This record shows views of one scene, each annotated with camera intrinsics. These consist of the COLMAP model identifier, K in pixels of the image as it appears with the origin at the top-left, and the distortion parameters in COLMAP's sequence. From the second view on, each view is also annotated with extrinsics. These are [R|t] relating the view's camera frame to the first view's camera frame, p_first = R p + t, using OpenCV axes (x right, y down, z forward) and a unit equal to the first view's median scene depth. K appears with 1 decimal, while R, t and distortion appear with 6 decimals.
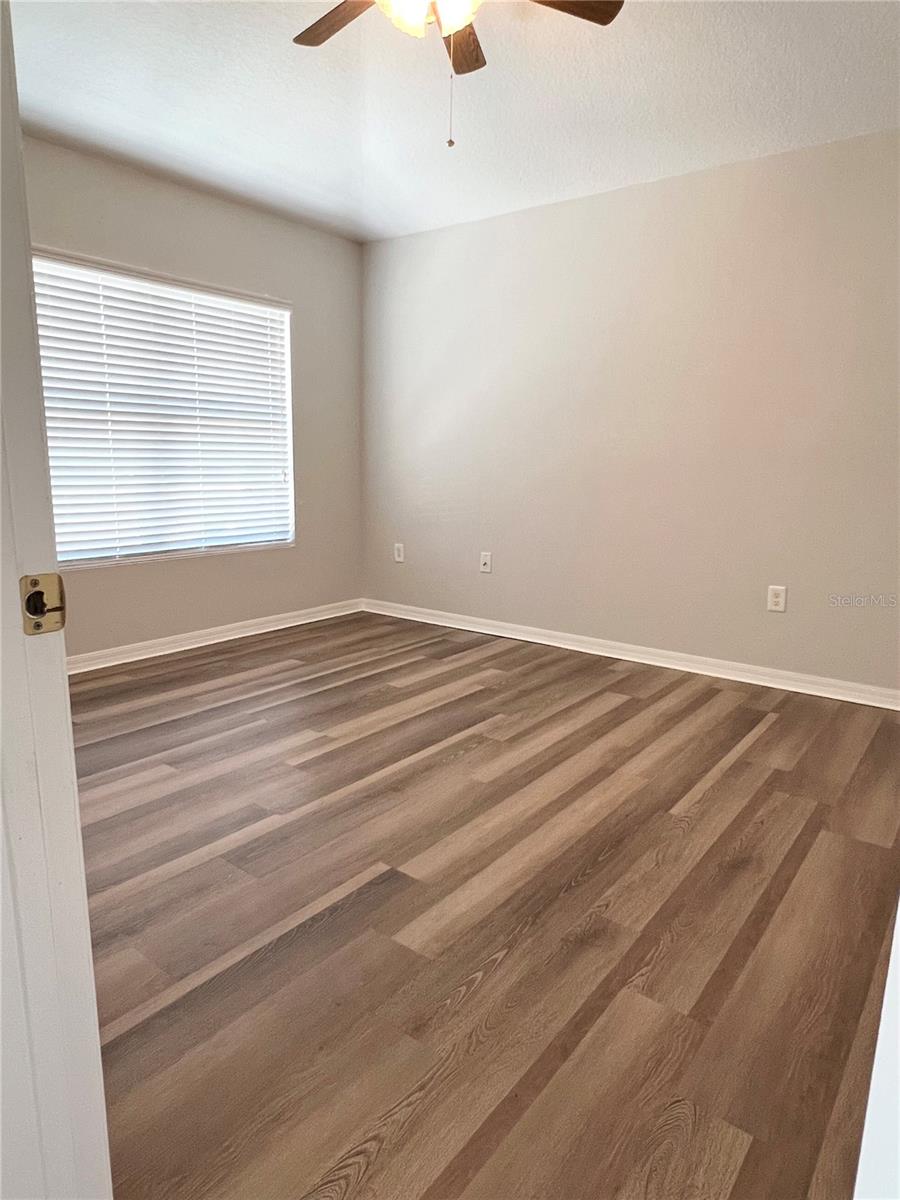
lens RADIAL K [[732.9, 0, 450.2], [0, 732.9, 601.3], [0, 0, 1]] dist [0.001376, 0.000024]
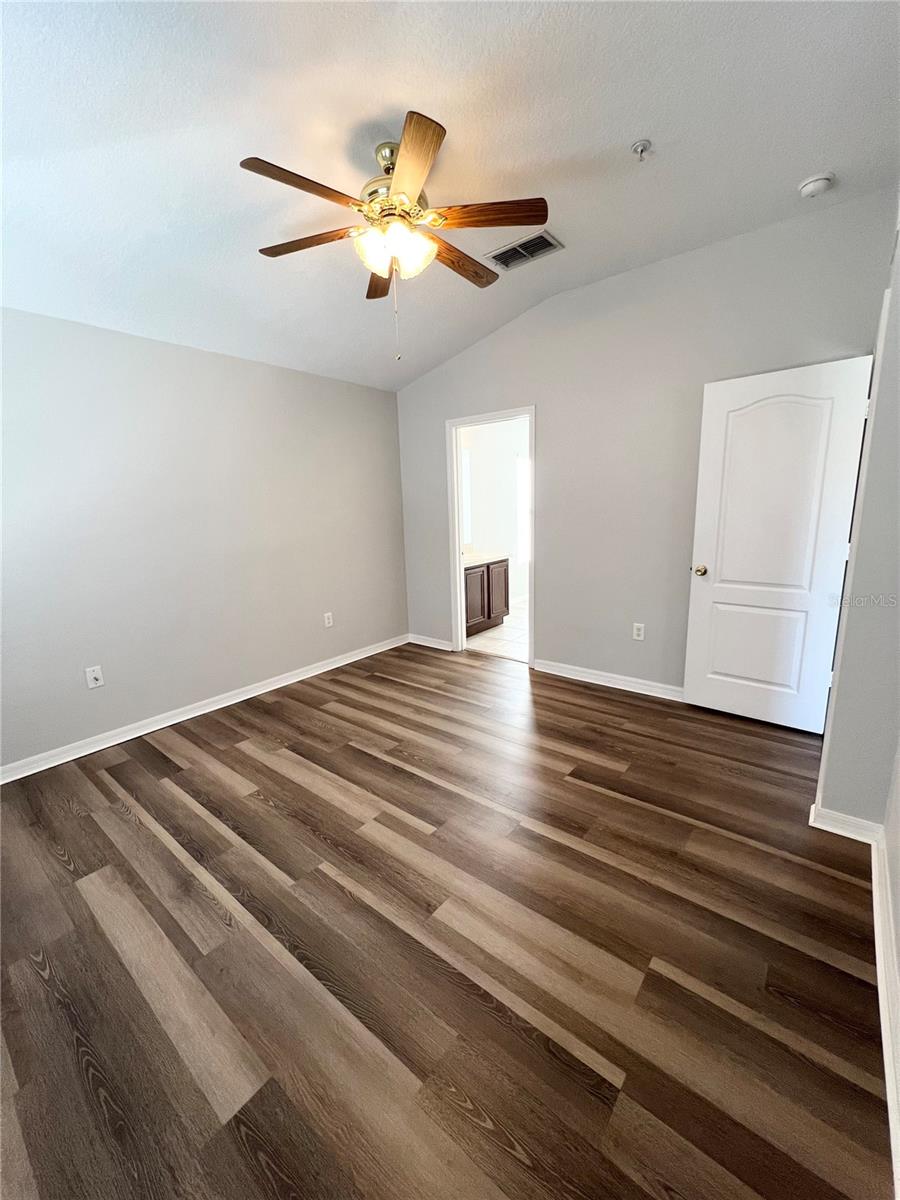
lens RADIAL K [[481.0, 0, 449.6], [0, 481.0, 599.0], [0, 0, 1]] dist [0.000701, -0.000002]
pose [[0.029170, -0.215269, 0.976119, -0.689325], [0.221413, 0.953668, 0.203701, -0.227965], [-0.974744, 0.210183, 0.075482, 0.625737]]
